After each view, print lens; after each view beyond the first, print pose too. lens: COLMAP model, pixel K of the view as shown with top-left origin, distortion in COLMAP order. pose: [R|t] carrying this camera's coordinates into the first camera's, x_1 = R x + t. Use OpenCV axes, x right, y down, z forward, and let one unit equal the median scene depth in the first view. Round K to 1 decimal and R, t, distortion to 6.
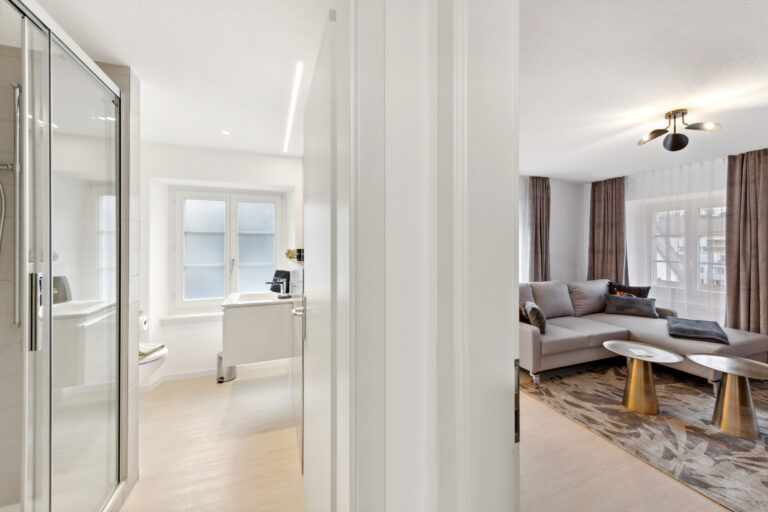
lens RADIAL K [[306.6, 0, 384.5], [0, 306.6, 242.9], [0, 0, 1]] dist [0.002129, 0.000187]
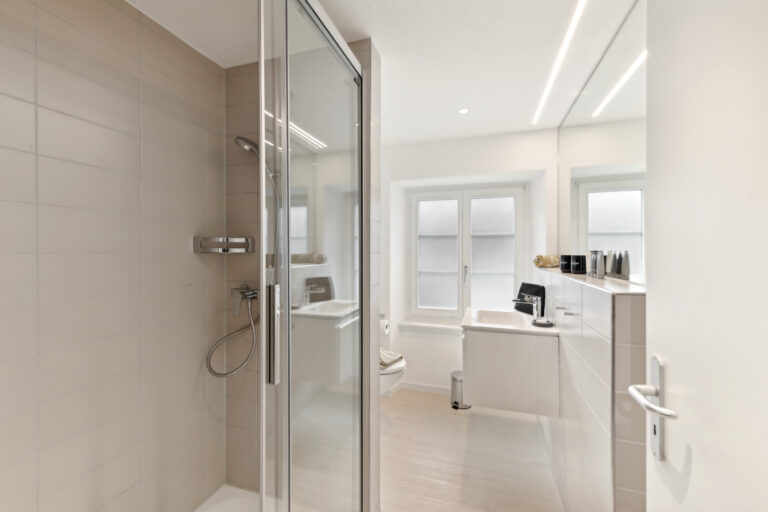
lens RADIAL K [[306.6, 0, 384.5], [0, 306.6, 242.9], [0, 0, 1]] dist [0.002129, 0.000187]
pose [[0.782751, -0.010648, -0.622243, -0.165280], [0.001957, 0.999891, -0.014649, 0.001700], [0.622331, 0.010249, 0.782687, 0.218652]]
